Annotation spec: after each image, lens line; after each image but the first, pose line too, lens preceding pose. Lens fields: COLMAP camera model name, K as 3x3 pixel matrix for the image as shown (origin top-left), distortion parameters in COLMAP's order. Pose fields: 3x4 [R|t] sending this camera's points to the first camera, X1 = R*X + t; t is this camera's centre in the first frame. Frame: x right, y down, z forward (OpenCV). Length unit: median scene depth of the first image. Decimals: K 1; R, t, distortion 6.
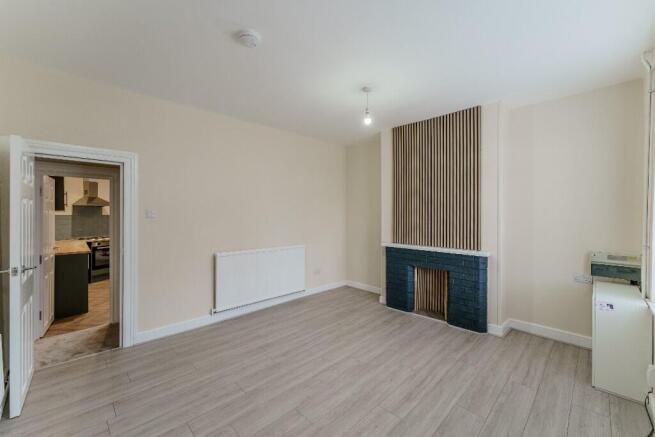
lens RADIAL K [[268.3, 0, 327.8], [0, 268.3, 214.2], [0, 0, 1]] dist [0.003218, 0.000091]
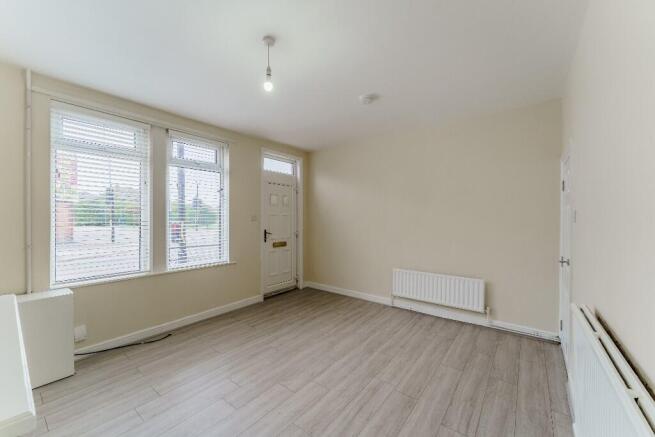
lens RADIAL K [[268.3, 0, 326.2], [0, 268.3, 219.7], [0, 0, 1]] dist [0.003218, 0.000091]
pose [[-0.991885, 0.000164, -0.127137, 0.075818], [-0.001256, 0.999938, 0.011095, -0.001446], [0.127131, 0.011165, -0.991823, 1.549139]]
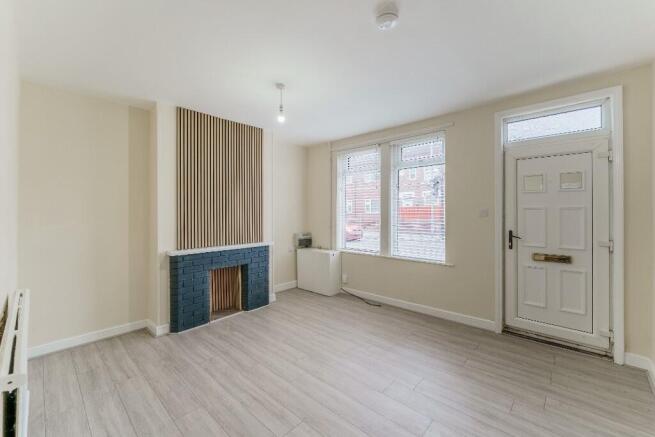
lens RADIAL K [[268.3, 0, 314.8], [0, 268.3, 211.9], [0, 0, 1]] dist [0.003218, 0.000091]
pose [[-0.010240, -0.001582, 0.999946, -0.747735], [0.009452, 0.999954, 0.001679, -0.007375], [-0.999903, 0.009469, -0.010225, 0.792034]]
